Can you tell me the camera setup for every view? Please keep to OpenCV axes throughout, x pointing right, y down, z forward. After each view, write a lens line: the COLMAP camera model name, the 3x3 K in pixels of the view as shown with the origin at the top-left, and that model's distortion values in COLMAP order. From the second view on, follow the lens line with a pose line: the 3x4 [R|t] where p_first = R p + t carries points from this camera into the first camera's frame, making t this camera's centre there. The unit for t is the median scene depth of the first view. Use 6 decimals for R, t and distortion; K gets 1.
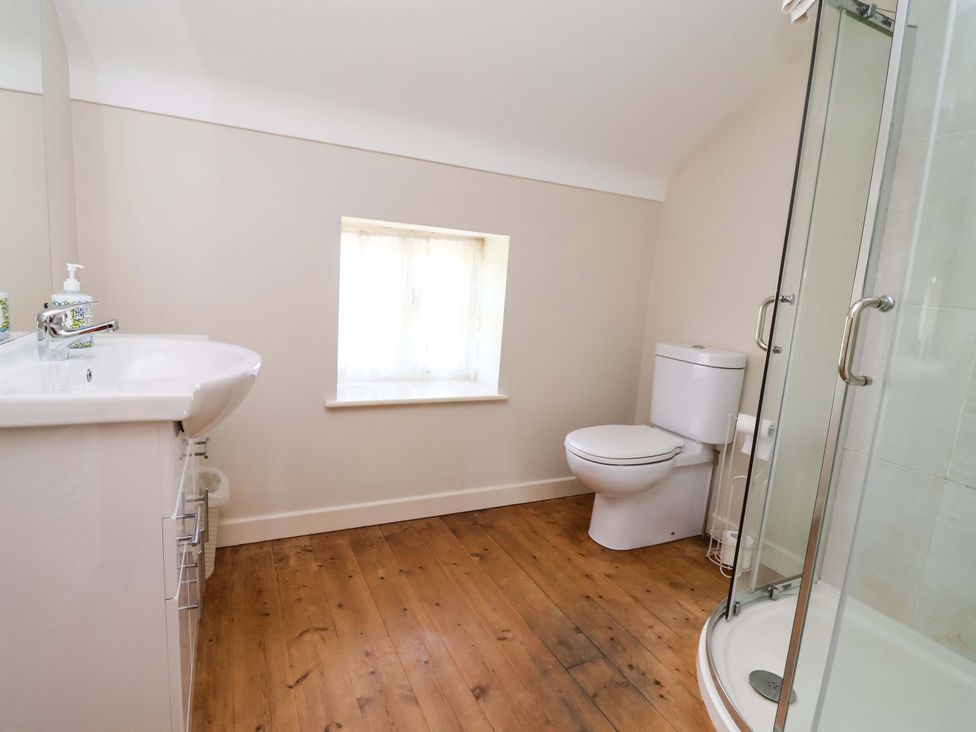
lens RADIAL K [[519.5, 0, 481.6], [0, 519.5, 364.8], [0, 0, 1]] dist [-0.009451, -0.009046]
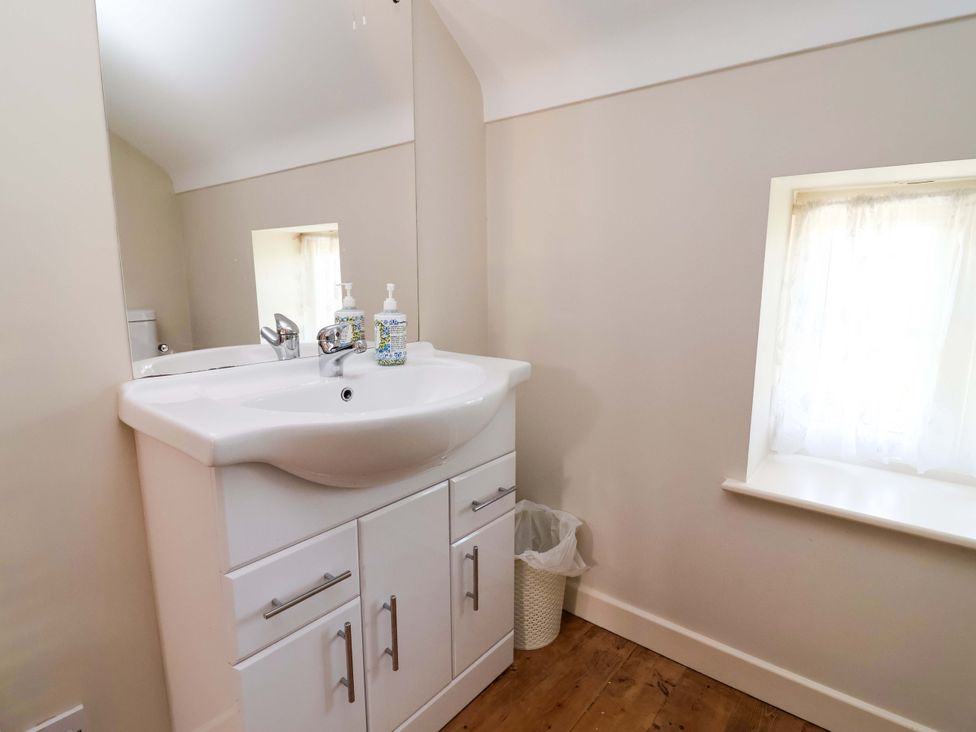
lens RADIAL K [[519.5, 0, 487.1], [0, 519.5, 362.9], [0, 0, 1]] dist [-0.009451, -0.009046]
pose [[0.397794, 0.084536, -0.913572, 0.161499], [-0.115135, 0.992474, 0.041704, -0.070828], [0.910222, 0.088595, 0.404533, 0.519331]]
